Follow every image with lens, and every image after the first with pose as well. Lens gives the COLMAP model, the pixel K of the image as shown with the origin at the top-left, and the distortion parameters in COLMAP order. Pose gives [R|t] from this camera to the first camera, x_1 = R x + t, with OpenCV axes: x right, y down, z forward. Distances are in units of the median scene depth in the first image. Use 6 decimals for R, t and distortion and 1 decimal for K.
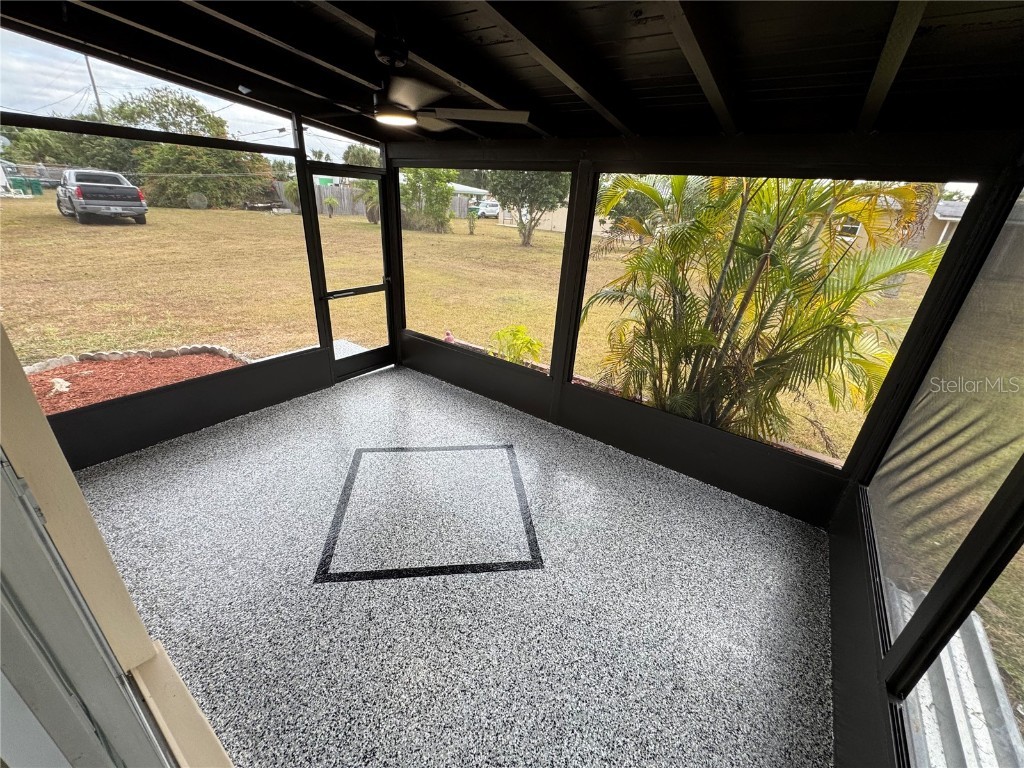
lens RADIAL K [[410.1, 0, 512.0], [0, 410.1, 384.0], [0, 0, 1]] dist [0.000522, 0.000189]
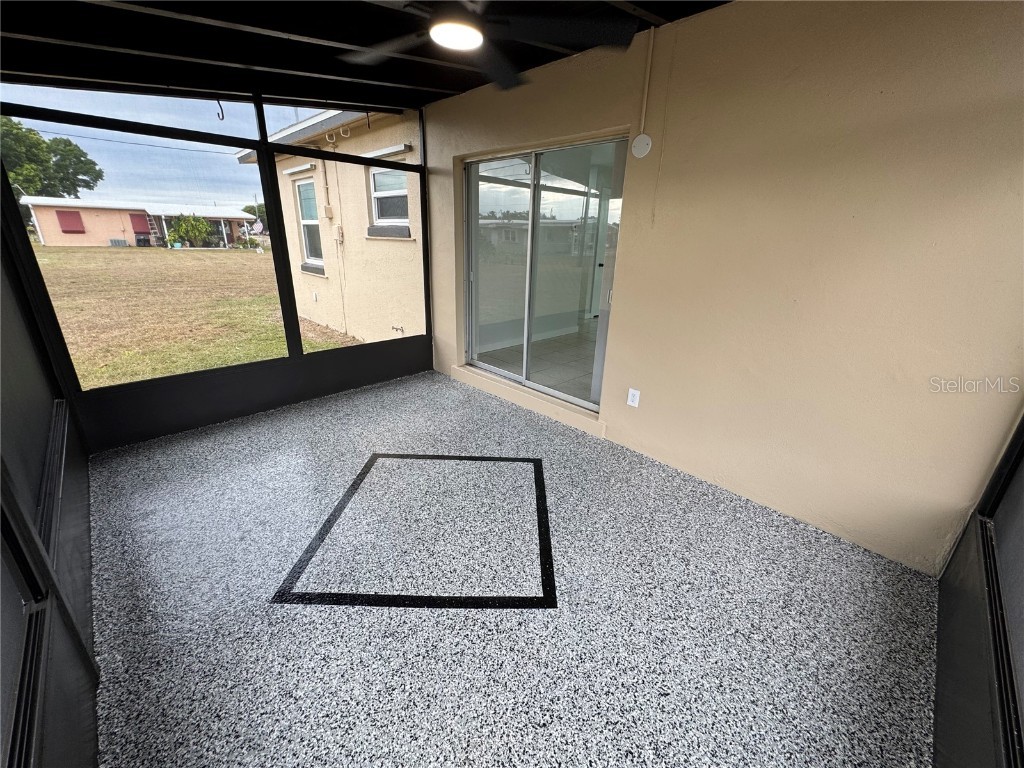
lens RADIAL K [[410.1, 0, 512.0], [0, 410.1, 384.0], [0, 0, 1]] dist [0.000522, 0.000189]
pose [[-0.981157, -0.136580, 0.136664, -0.492742], [-0.001325, 0.712064, 0.702114, -0.608975], [-0.193208, 0.688703, -0.698827, 1.651288]]
